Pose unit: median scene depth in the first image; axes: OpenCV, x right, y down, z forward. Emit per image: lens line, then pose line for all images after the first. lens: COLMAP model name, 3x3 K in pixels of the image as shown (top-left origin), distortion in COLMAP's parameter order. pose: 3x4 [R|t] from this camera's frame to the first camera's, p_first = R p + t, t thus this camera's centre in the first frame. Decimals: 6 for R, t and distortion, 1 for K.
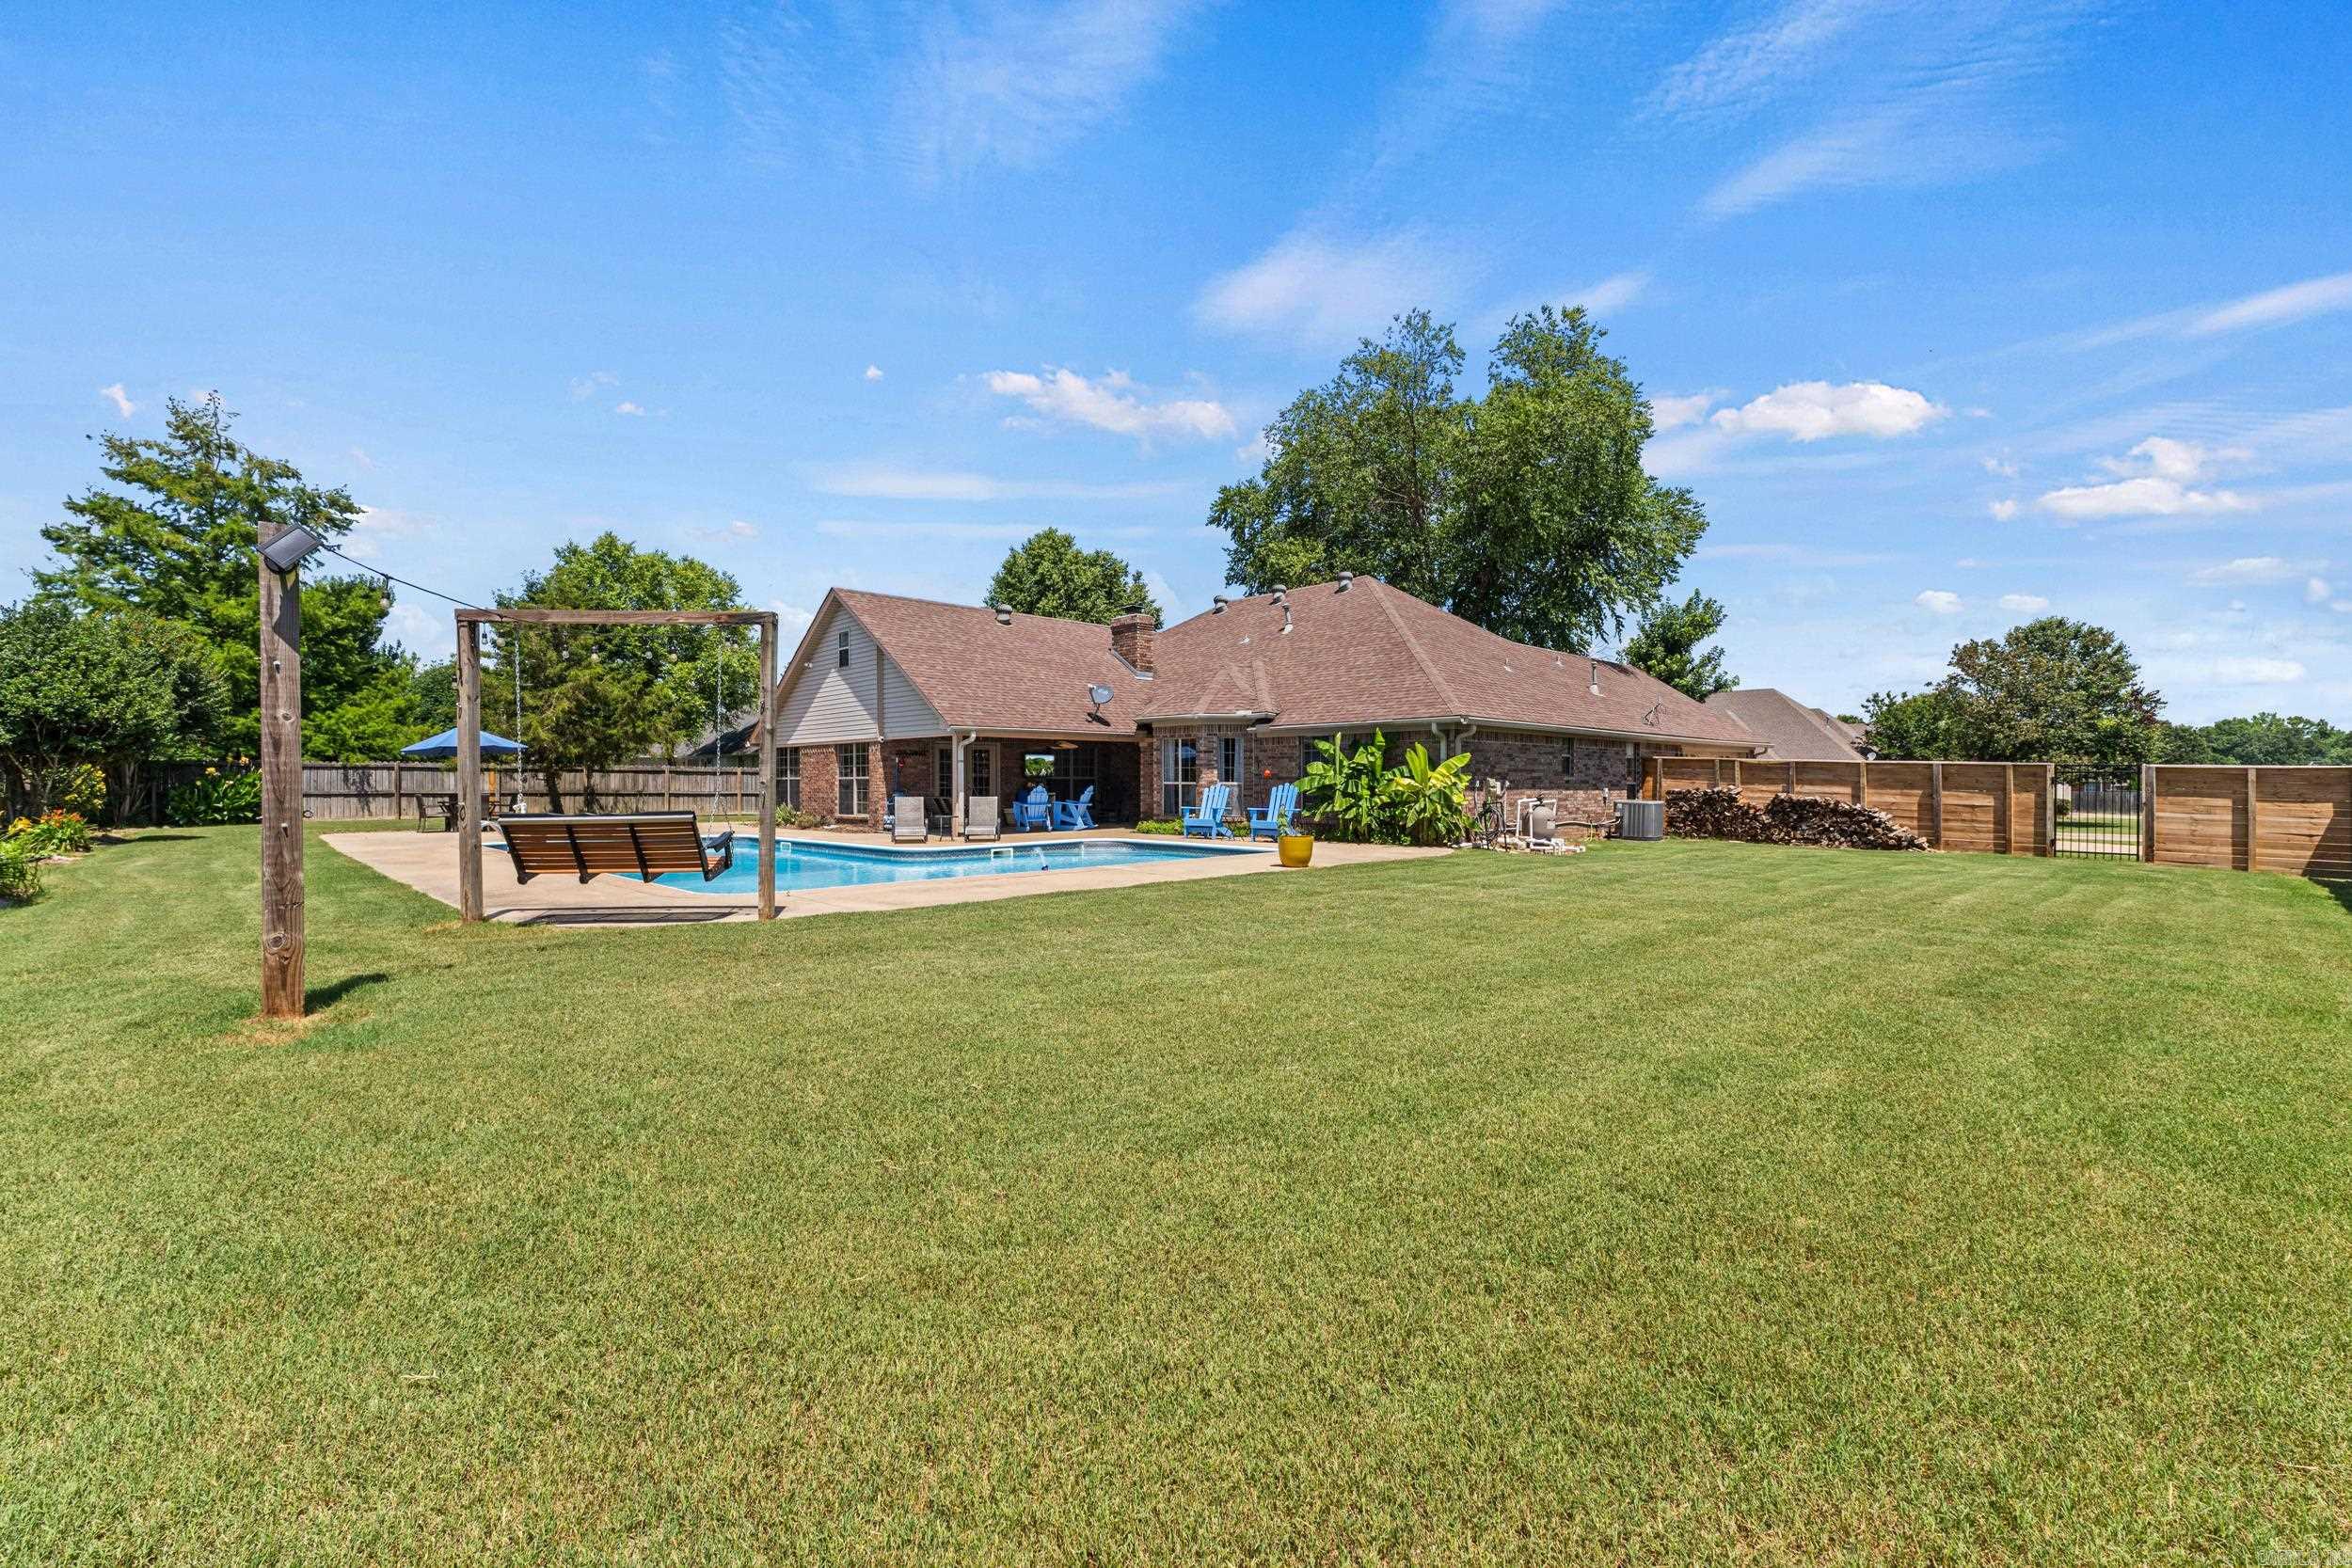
lens RADIAL K [[1005.9, 0, 1176.0], [0, 1005.9, 784.0], [0, 0, 1]] dist [0.000079, -0.000016]
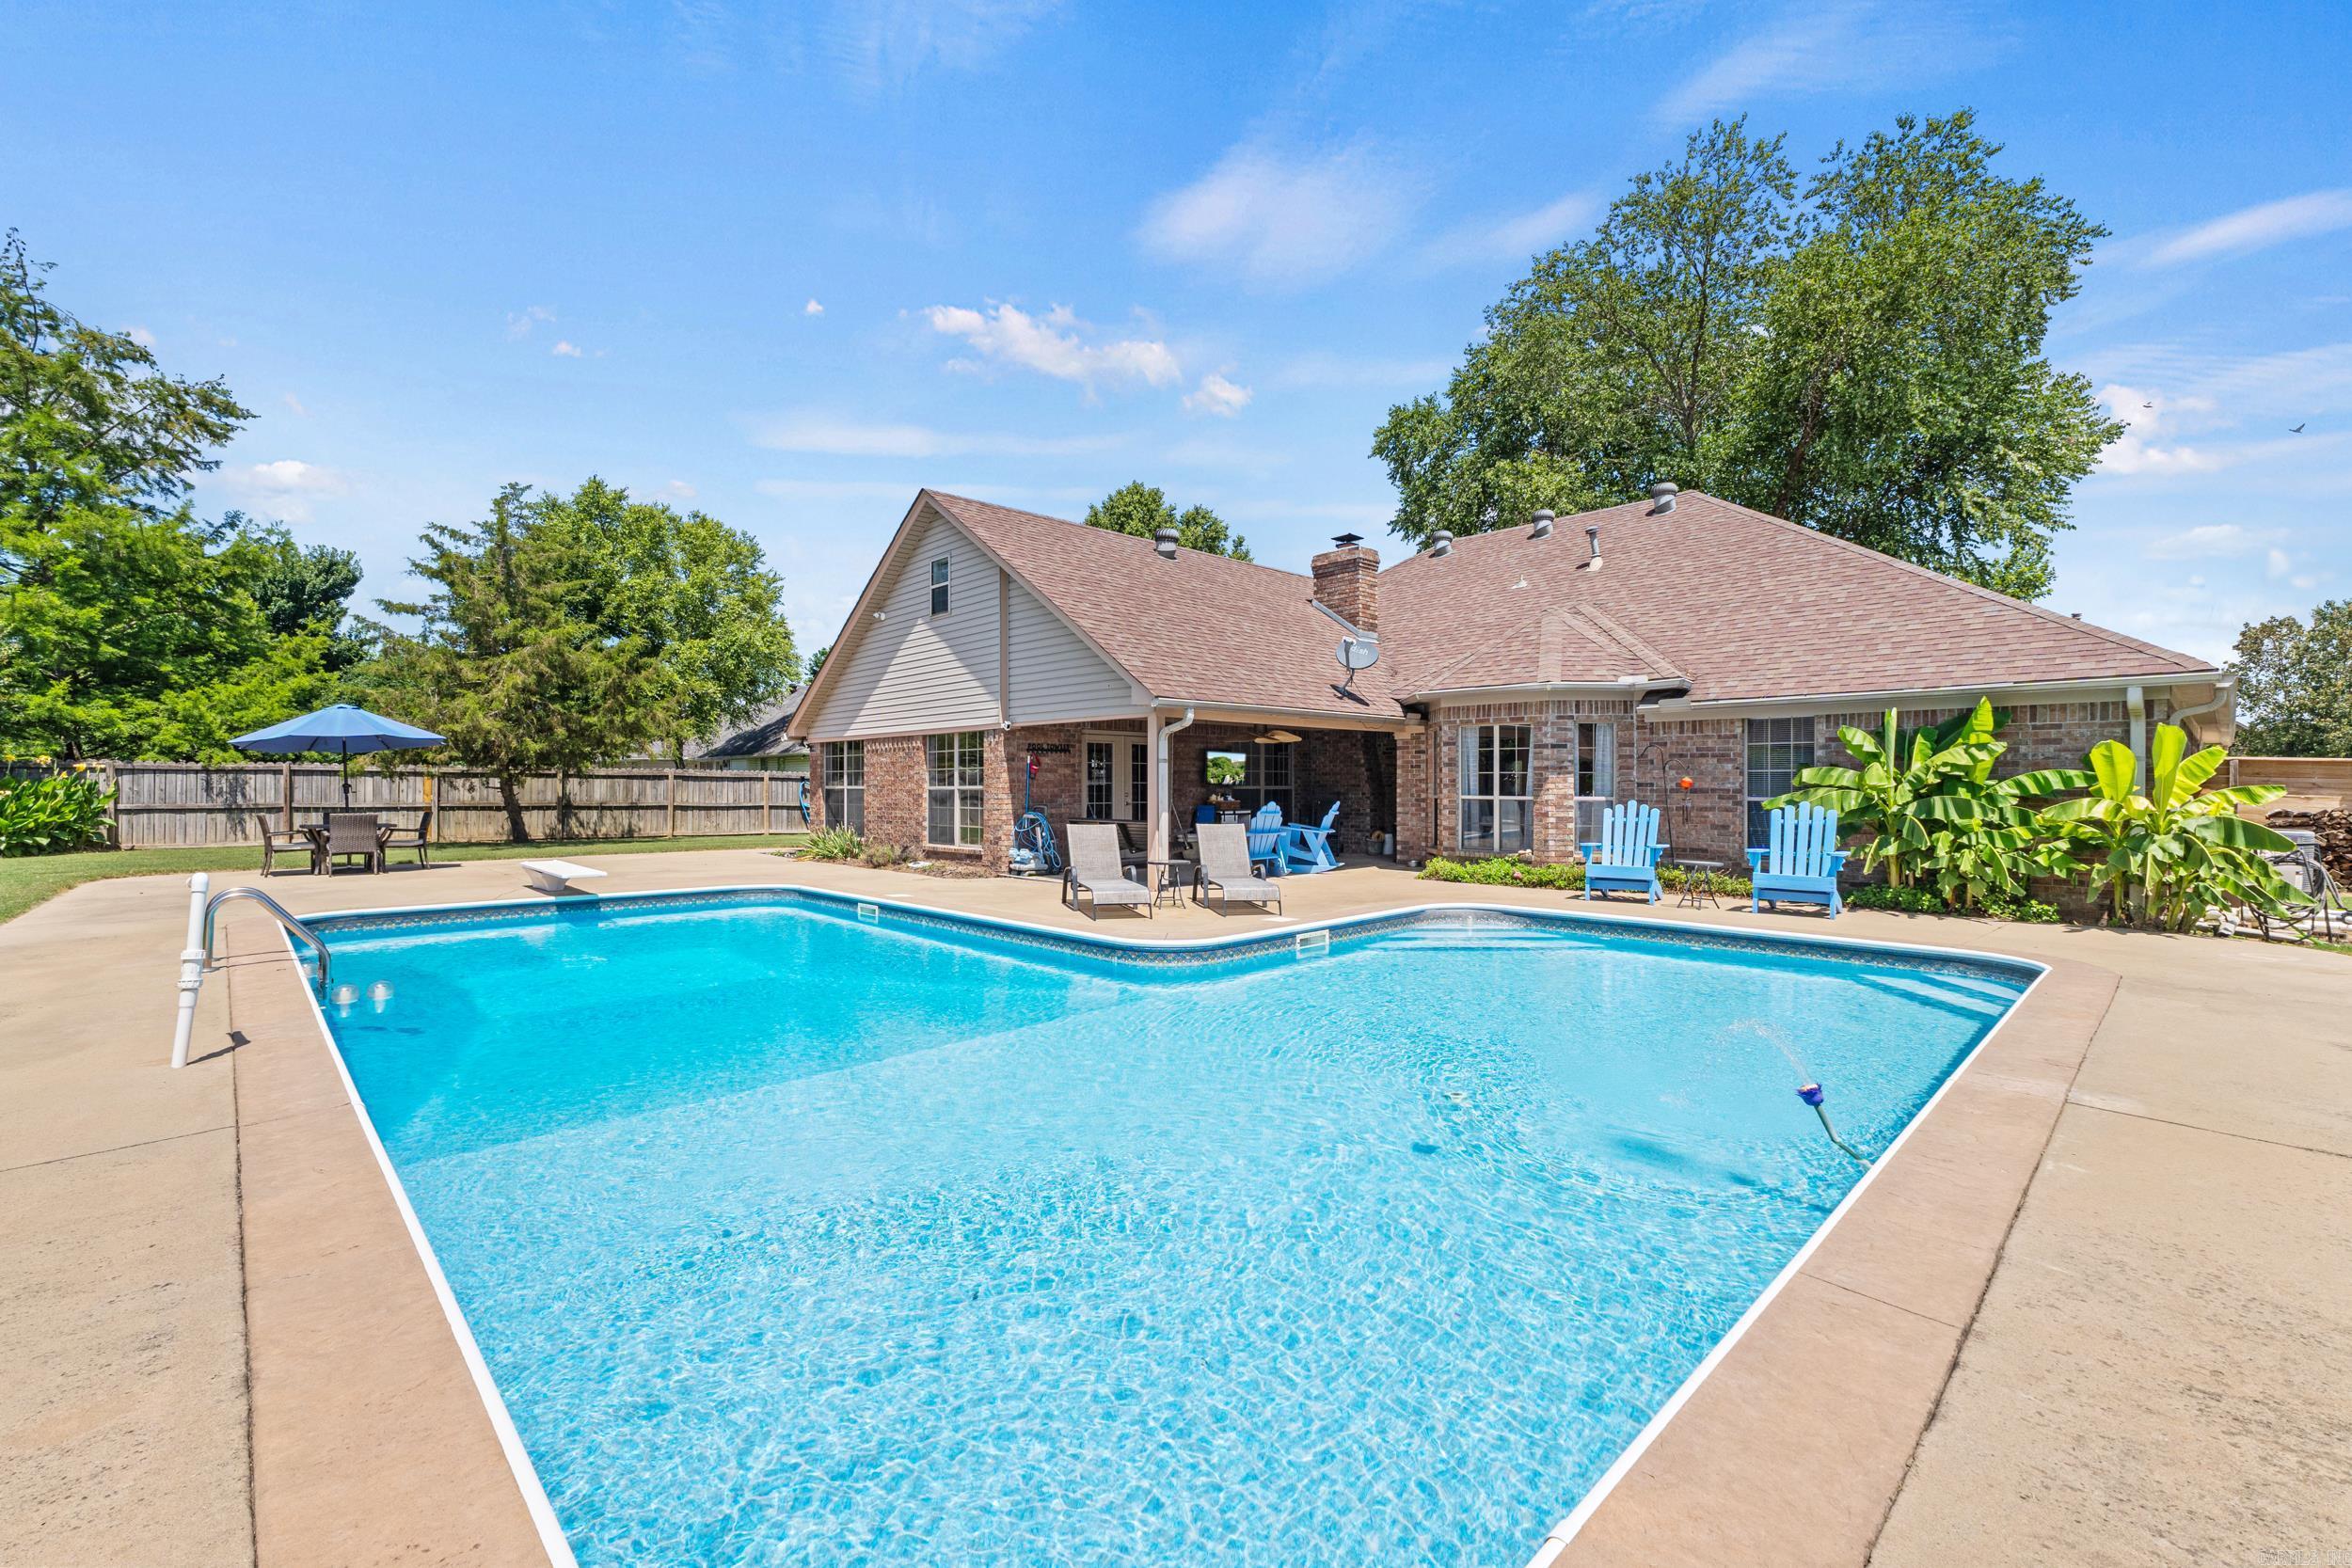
lens RADIAL K [[996.5, 0, 1176.0], [0, 996.5, 784.0], [0, 0, 1]] dist [-0.000702, 0.000386]
pose [[0.999978, 0.001369, -0.006430, -0.150348], [-0.001397, 0.999990, -0.004351, -0.004997], [0.006424, 0.004360, 0.999970, 0.314383]]
